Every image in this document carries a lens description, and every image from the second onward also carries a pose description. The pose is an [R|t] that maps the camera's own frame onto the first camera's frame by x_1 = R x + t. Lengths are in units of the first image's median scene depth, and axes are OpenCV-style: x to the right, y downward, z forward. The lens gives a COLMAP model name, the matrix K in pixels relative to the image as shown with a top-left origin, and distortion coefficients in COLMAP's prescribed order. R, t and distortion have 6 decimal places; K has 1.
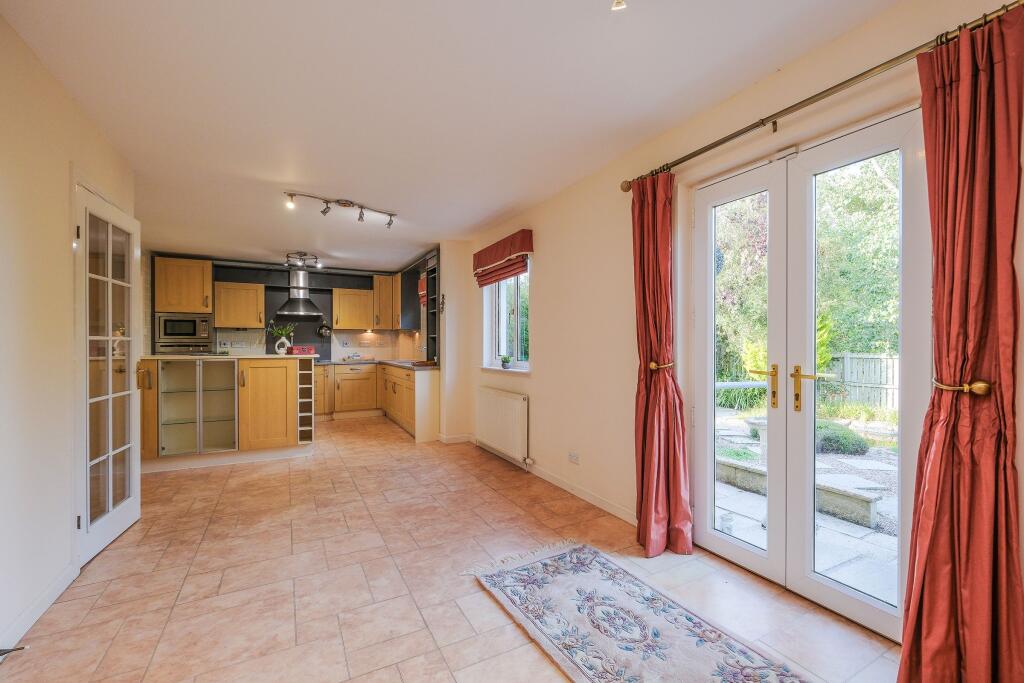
lens RADIAL K [[466.9, 0, 573.3], [0, 466.9, 342.6], [0, 0, 1]] dist [-0.001398, -0.000283]
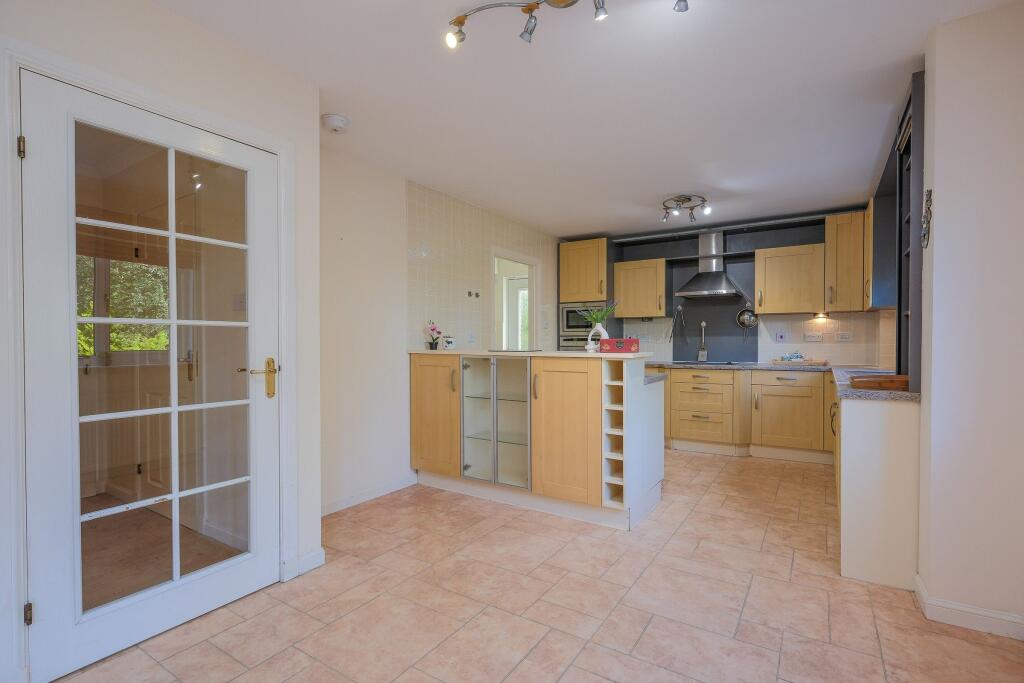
lens RADIAL K [[477.5, 0, 517.7], [0, 477.5, 347.3], [0, 0, 1]] dist [-0.000010, -0.000093]
pose [[0.434590, 0.012311, -0.900544, -0.078180], [0.002702, 0.999884, 0.014973, 0.007694], [0.900624, -0.008940, 0.434507, 0.507400]]
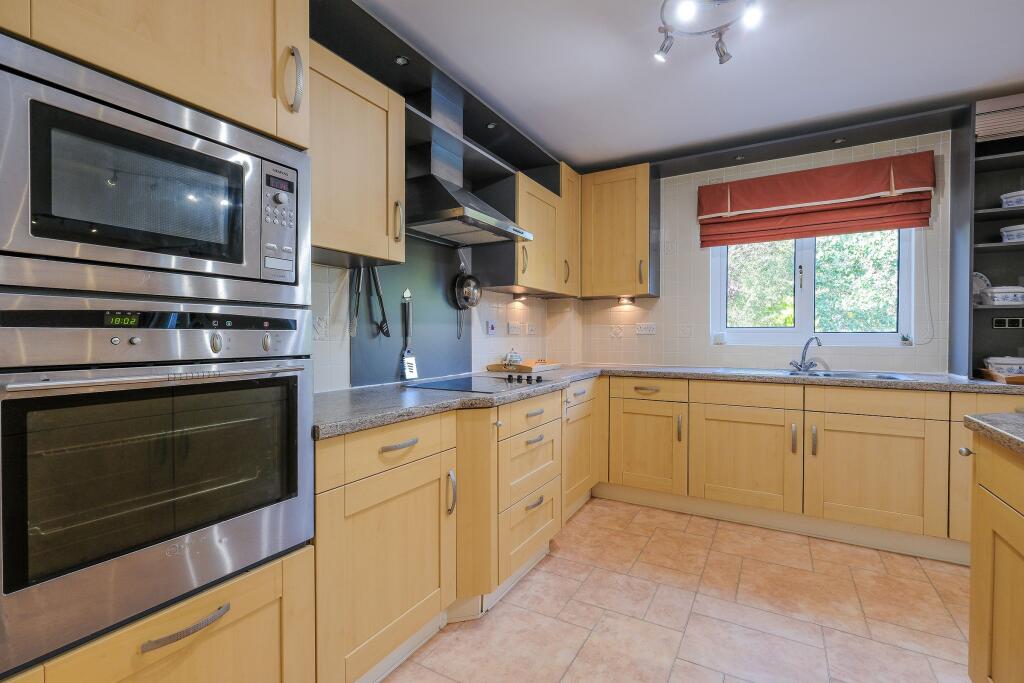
lens RADIAL K [[452.5, 0, 516.6], [0, 452.5, 337.6], [0, 0, 1]] dist [-0.012520, 0.000206]
pose [[0.880057, 0.000376, 0.474868, -0.820387], [-0.003814, 0.999973, 0.006277, 0.011067], [-0.474853, -0.007335, 0.880034, 0.833567]]
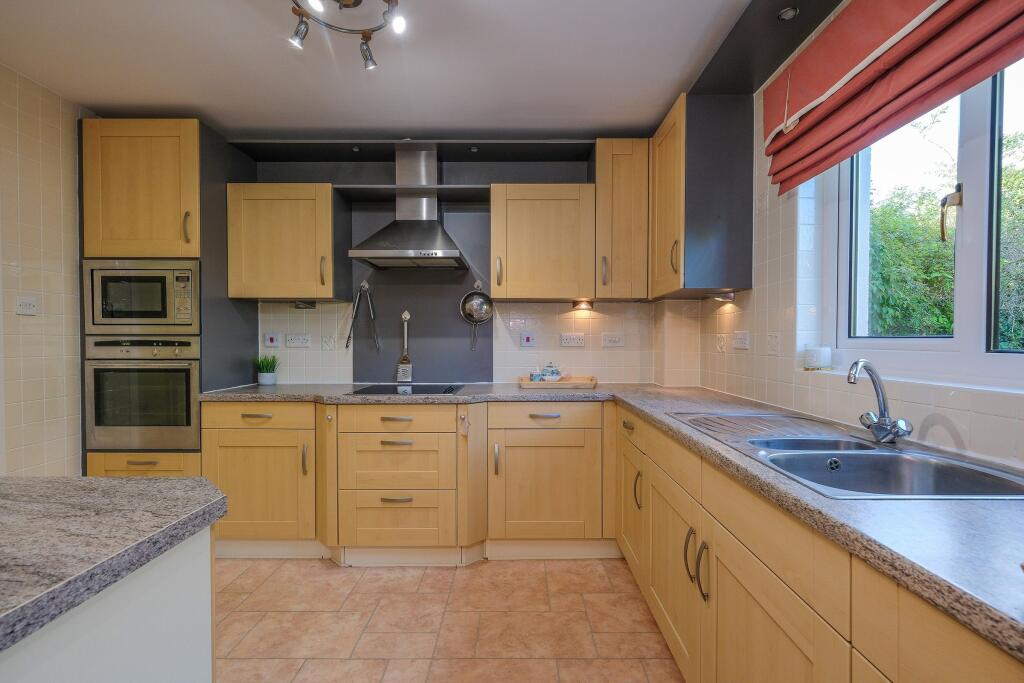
lens RADIAL K [[477.5, 0, 517.7], [0, 477.5, 347.3], [0, 0, 1]] dist [-0.000010, -0.000093]
pose [[0.849750, 0.011538, -0.527059, -0.364249], [-0.001416, 0.999807, 0.019603, 0.001889], [0.527183, -0.015912, 0.849603, 0.839995]]
